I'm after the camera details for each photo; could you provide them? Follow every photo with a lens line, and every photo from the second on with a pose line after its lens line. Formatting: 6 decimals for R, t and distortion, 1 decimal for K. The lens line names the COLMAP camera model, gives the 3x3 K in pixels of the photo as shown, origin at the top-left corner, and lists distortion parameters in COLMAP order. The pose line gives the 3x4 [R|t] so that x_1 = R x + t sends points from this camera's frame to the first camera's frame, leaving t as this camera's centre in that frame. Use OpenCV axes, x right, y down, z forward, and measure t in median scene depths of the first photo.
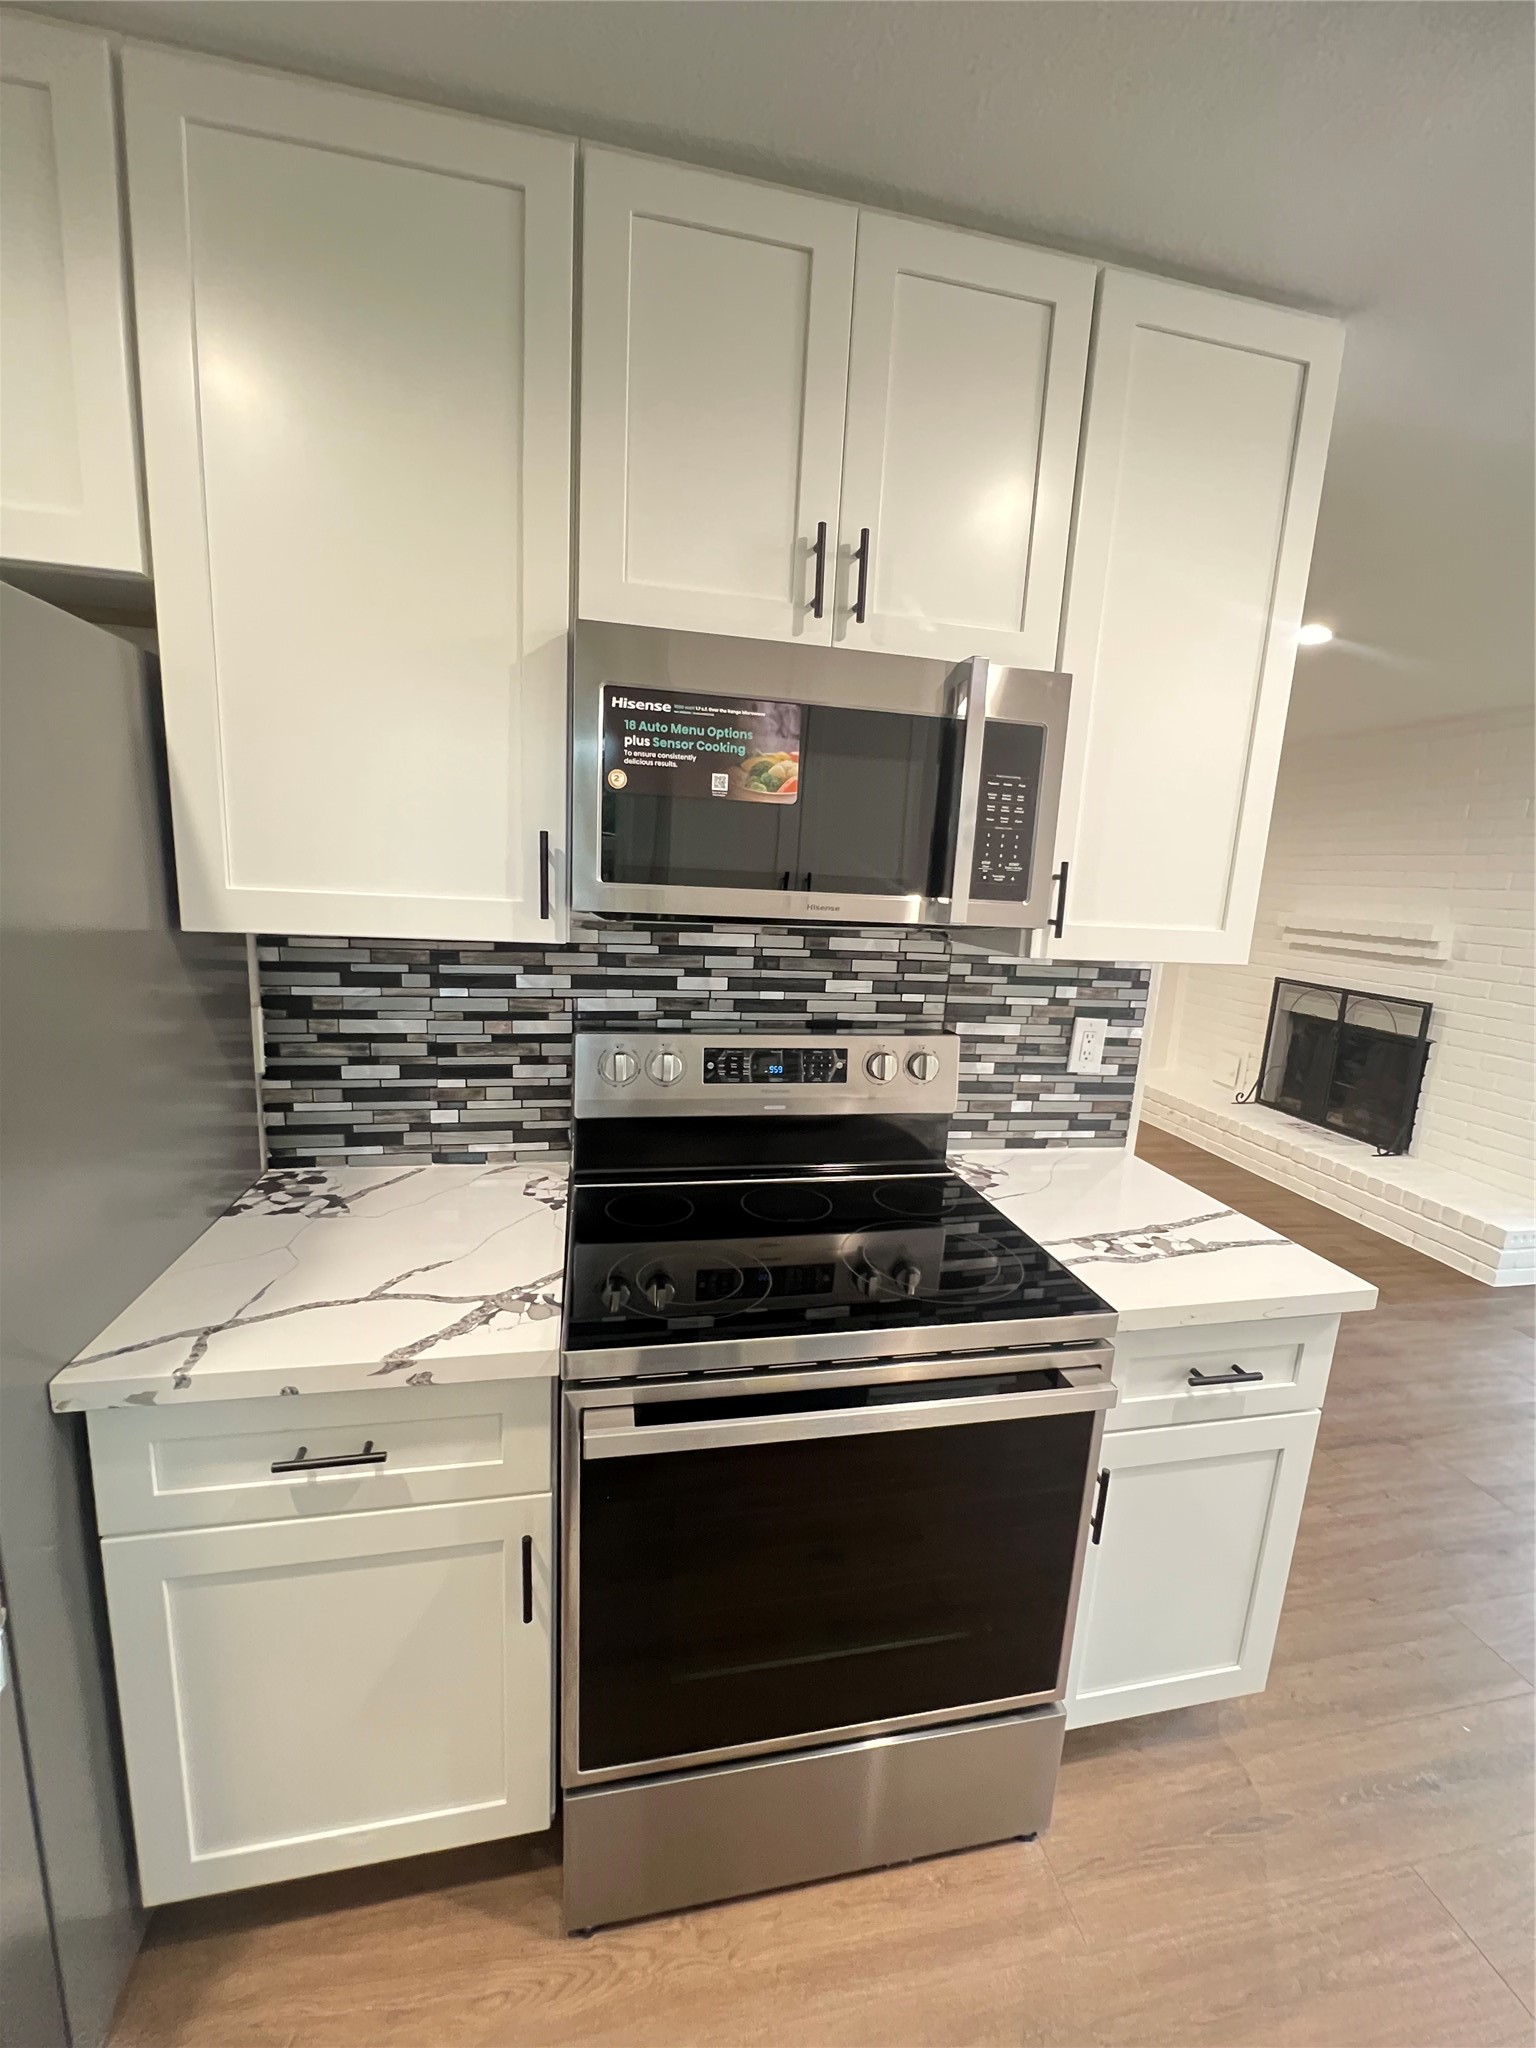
lens RADIAL K [[831.0, 0, 768.0], [0, 831.0, 1029.4], [0, 0, 1]] dist [-0.003489, 0.001062]
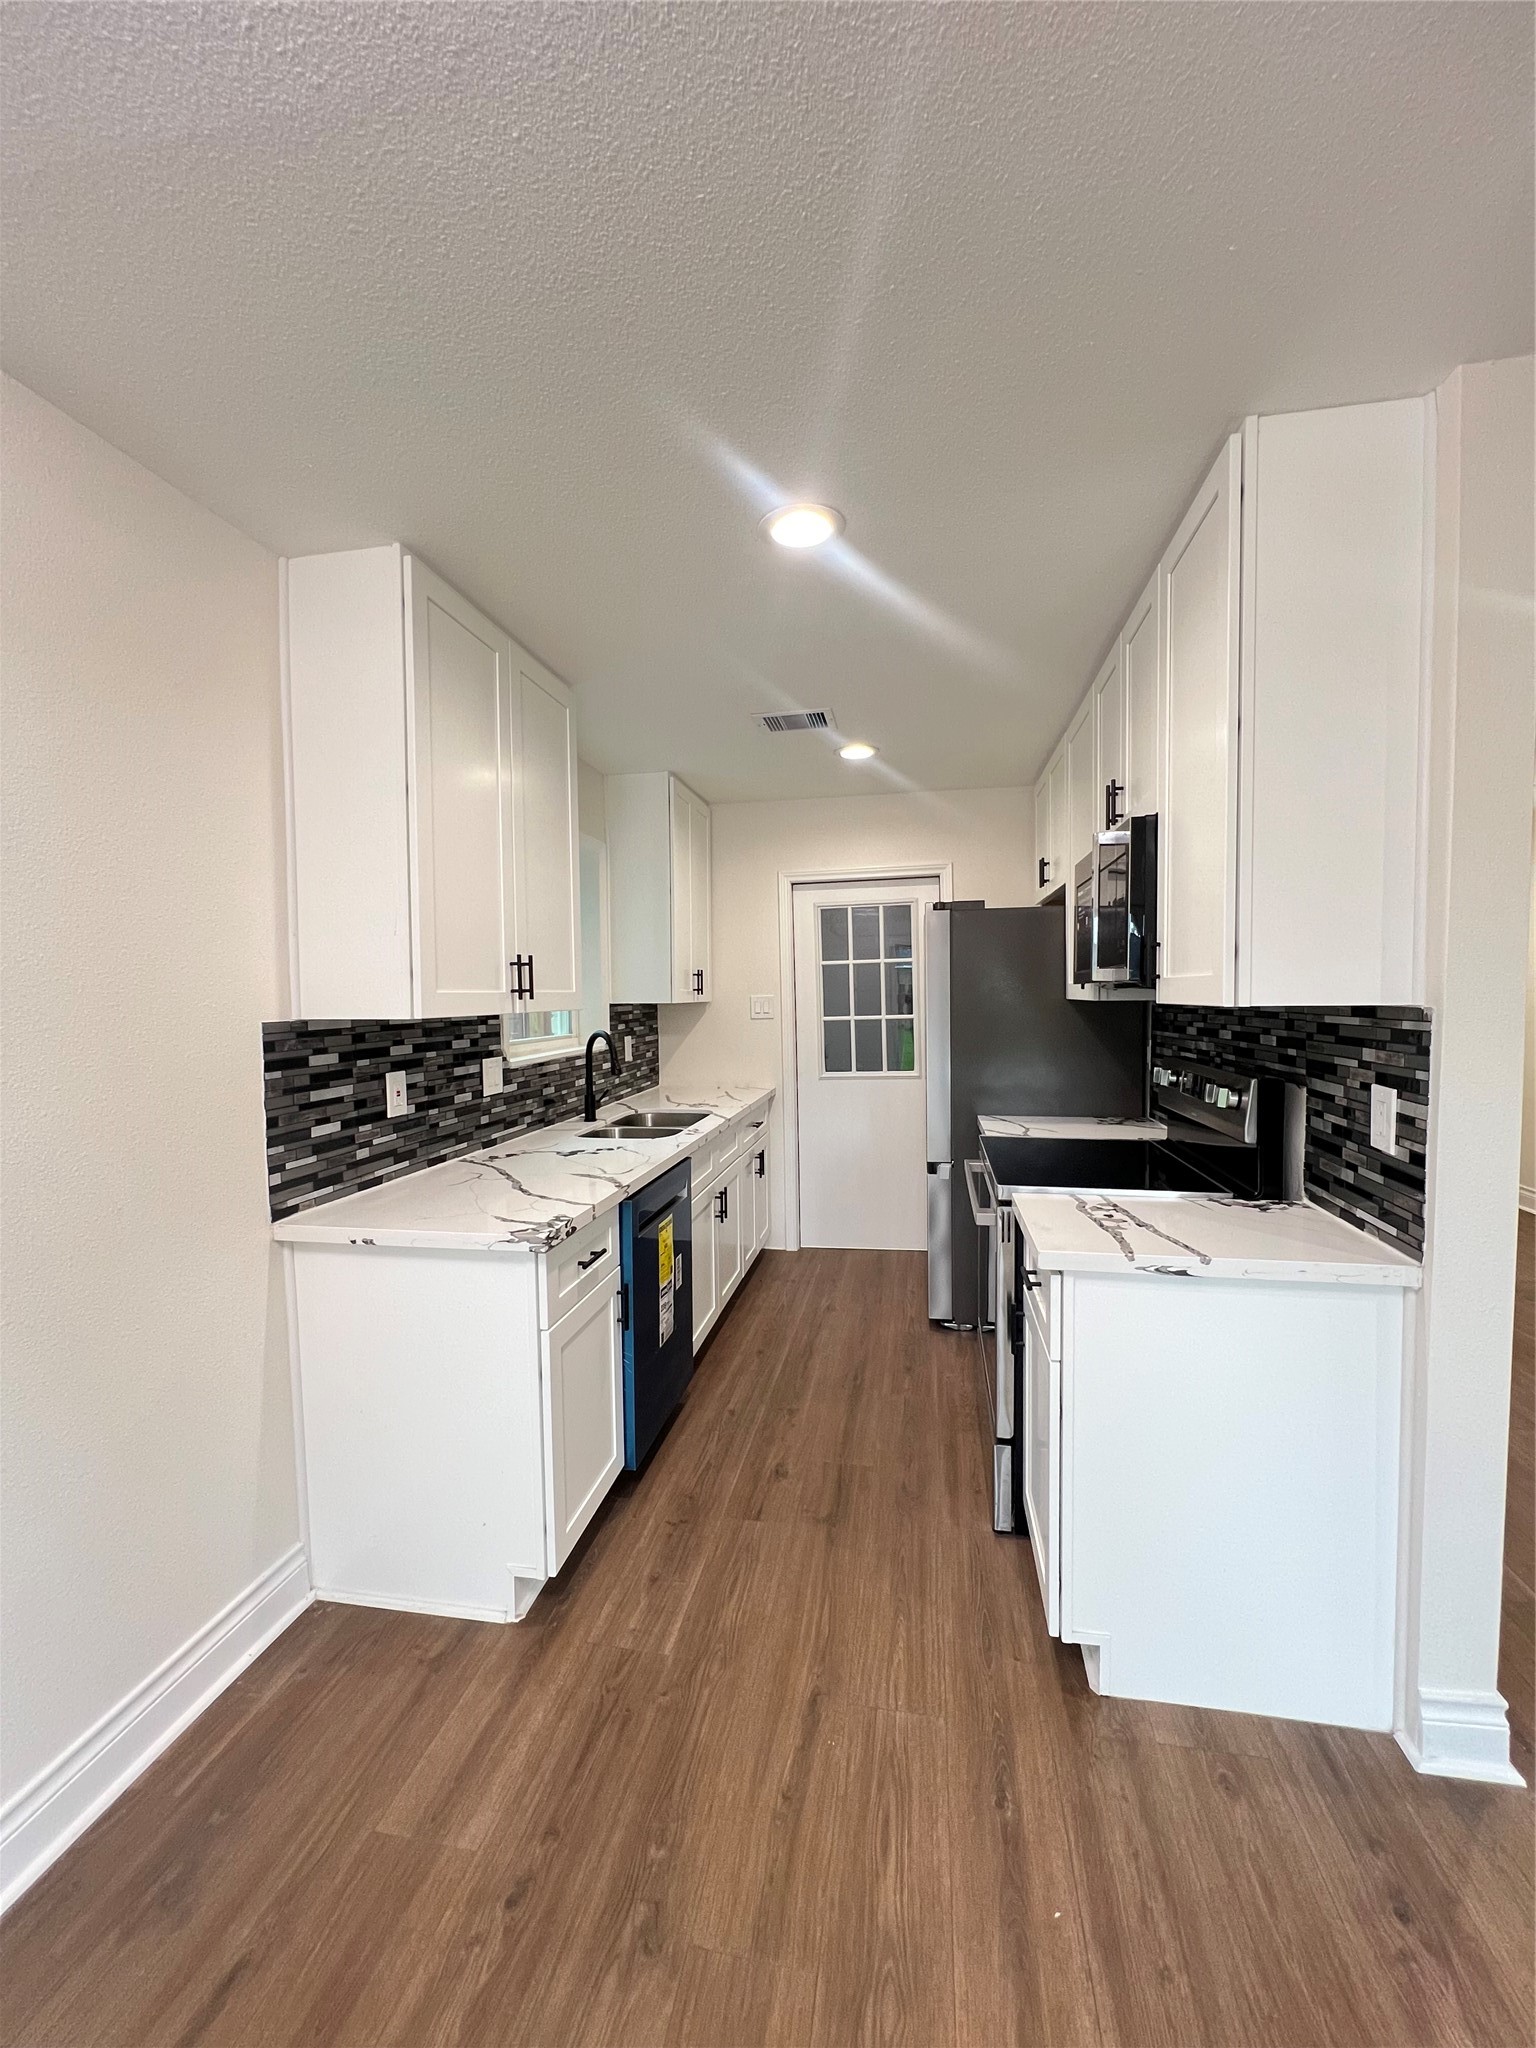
lens RADIAL K [[815.3, 0, 763.3], [0, 815.3, 1024.6], [0, 0, 1]] dist [-0.001920, 0.000007]
pose [[-0.392921, -0.014376, -0.919460, 1.688928], [-0.181659, 0.981387, 0.062286, -0.014266], [0.901451, 0.191502, -0.388219, 0.869962]]
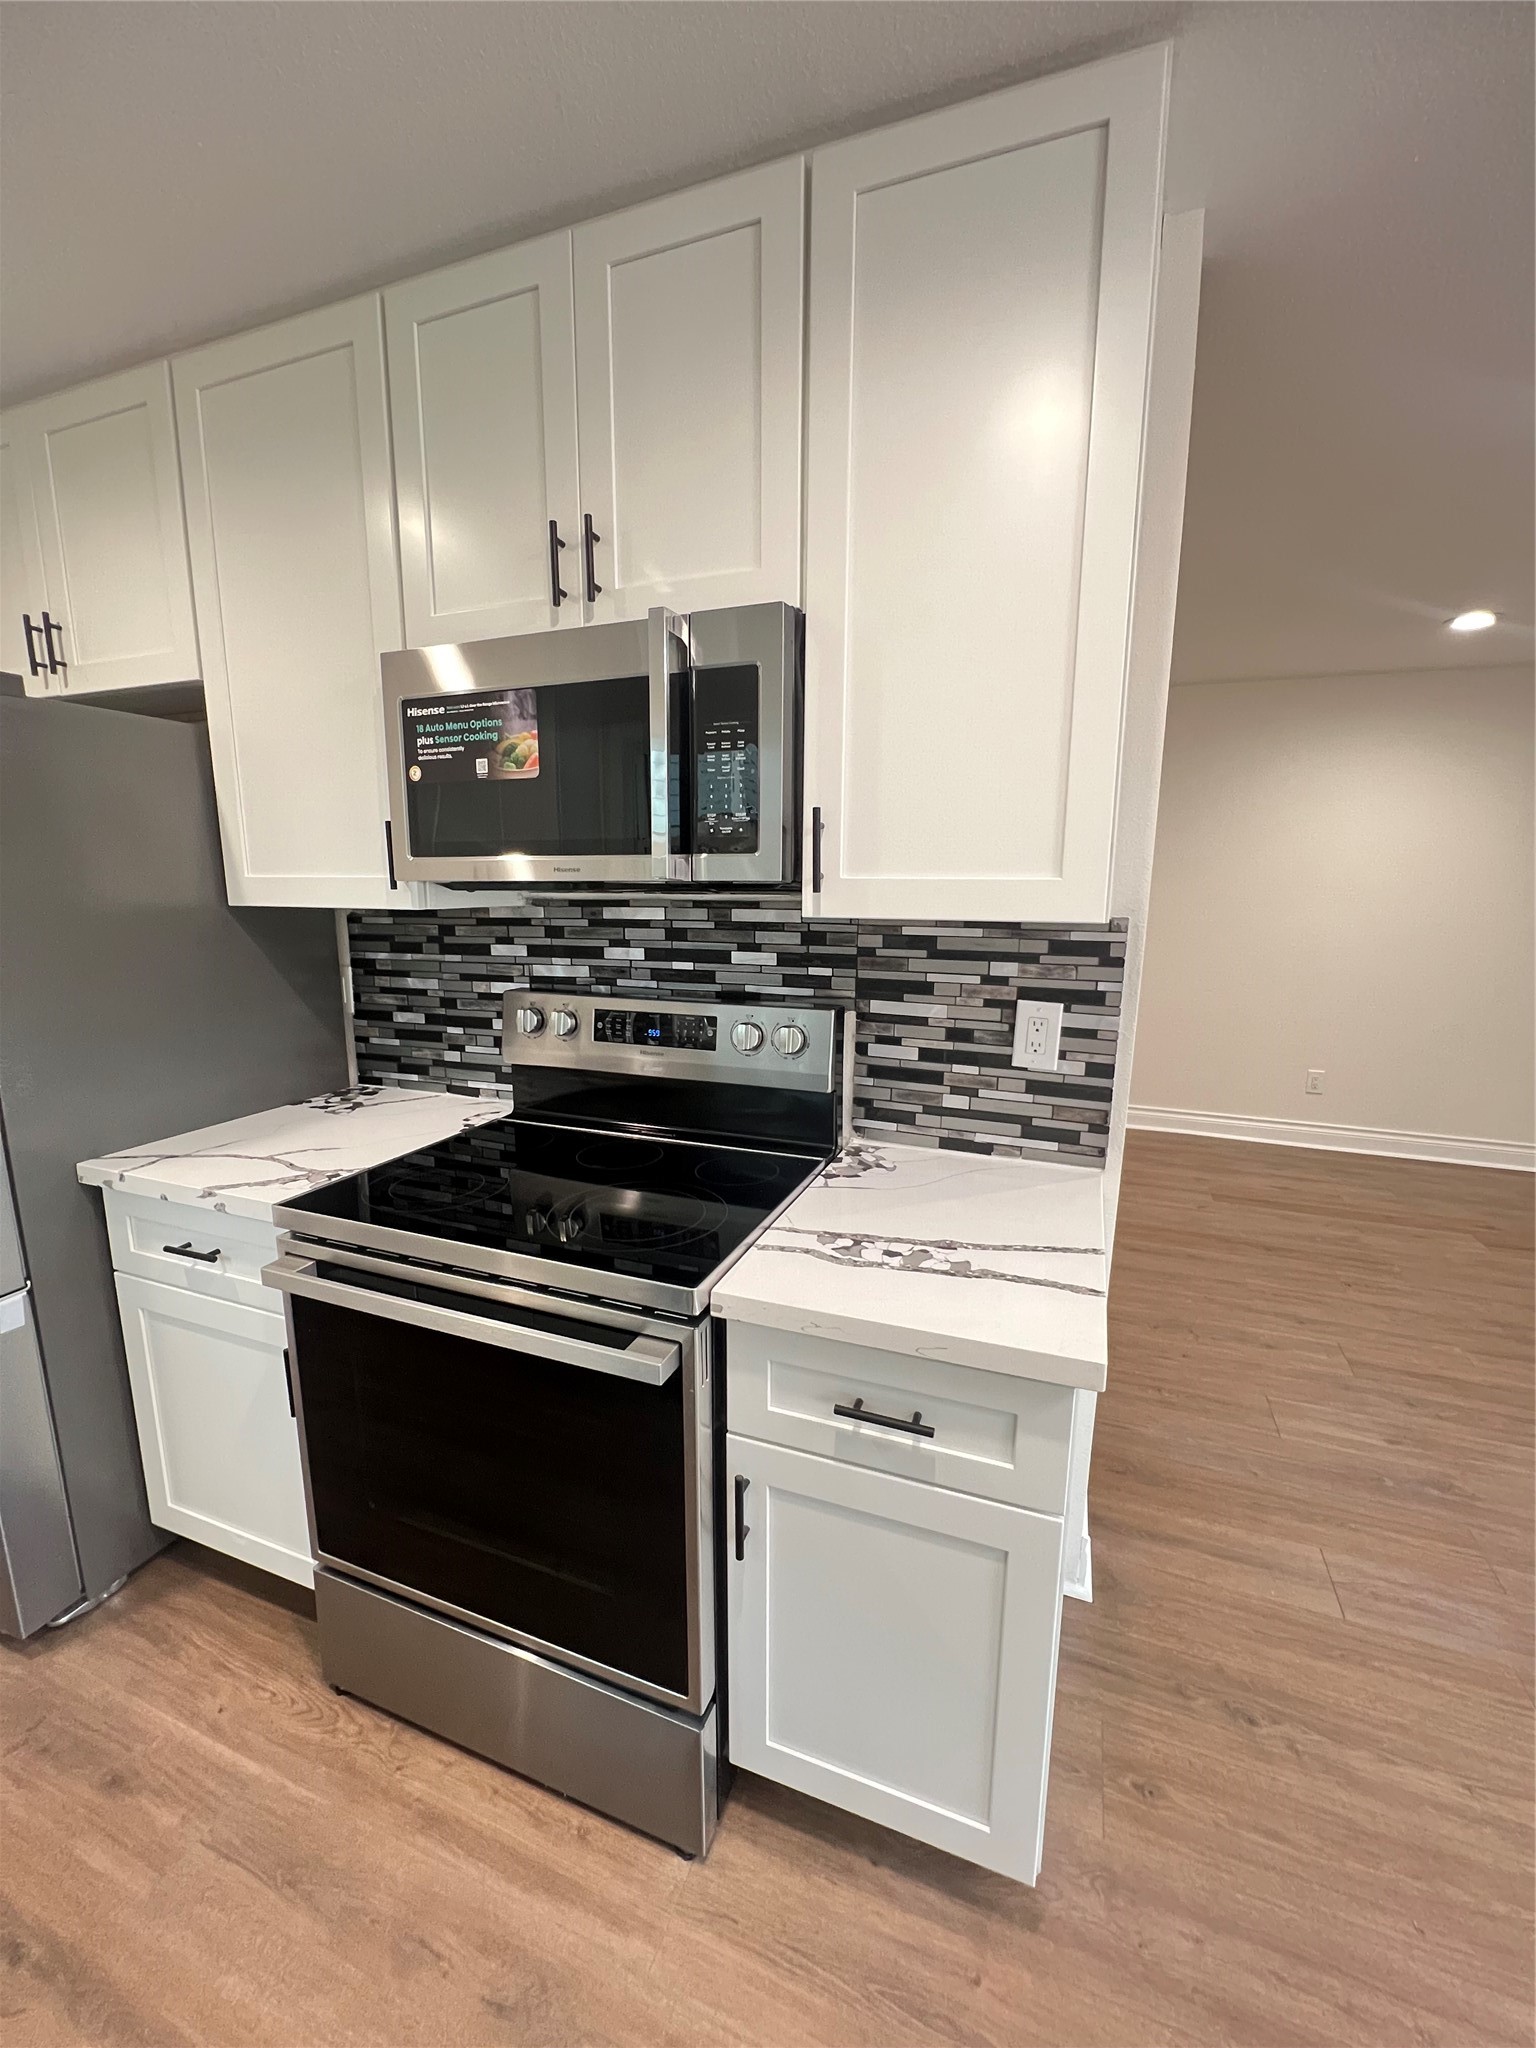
lens RADIAL K [[831.0, 0, 768.0], [0, 831.0, 1029.4], [0, 0, 1]] dist [-0.003489, 0.001062]
pose [[0.834871, 0.048568, -0.548300, 0.730329], [-0.062667, 0.998010, -0.007018, 0.043266], [0.546867, 0.040219, 0.836253, 0.200261]]
